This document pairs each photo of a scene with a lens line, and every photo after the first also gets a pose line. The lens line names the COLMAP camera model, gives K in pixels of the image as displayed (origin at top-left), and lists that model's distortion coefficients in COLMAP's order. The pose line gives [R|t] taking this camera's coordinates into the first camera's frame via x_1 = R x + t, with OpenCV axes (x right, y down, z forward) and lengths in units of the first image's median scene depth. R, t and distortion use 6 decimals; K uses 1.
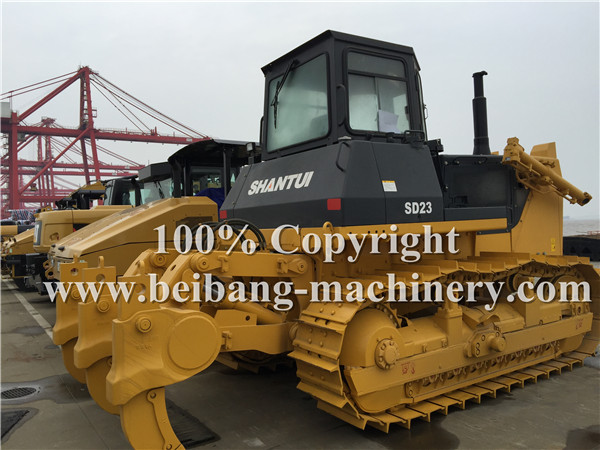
lens RADIAL K [[501.9, 0, 300.0], [0, 501.9, 225.0], [0, 0, 1]] dist [0.075059, -0.114323]
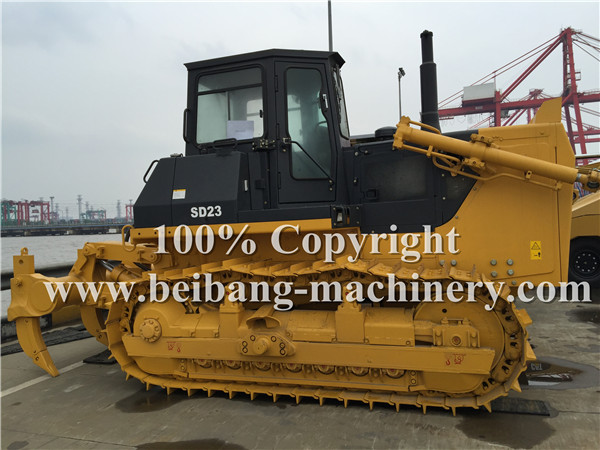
lens RADIAL K [[501.9, 0, 300.0], [0, 501.9, 225.0], [0, 0, 1]] dist [0.075059, -0.114323]
pose [[0.618499, 0.022950, -0.785451, 1.081878], [0.022050, 0.998673, 0.046543, -0.045051], [0.785477, -0.046106, 0.617172, 0.407648]]
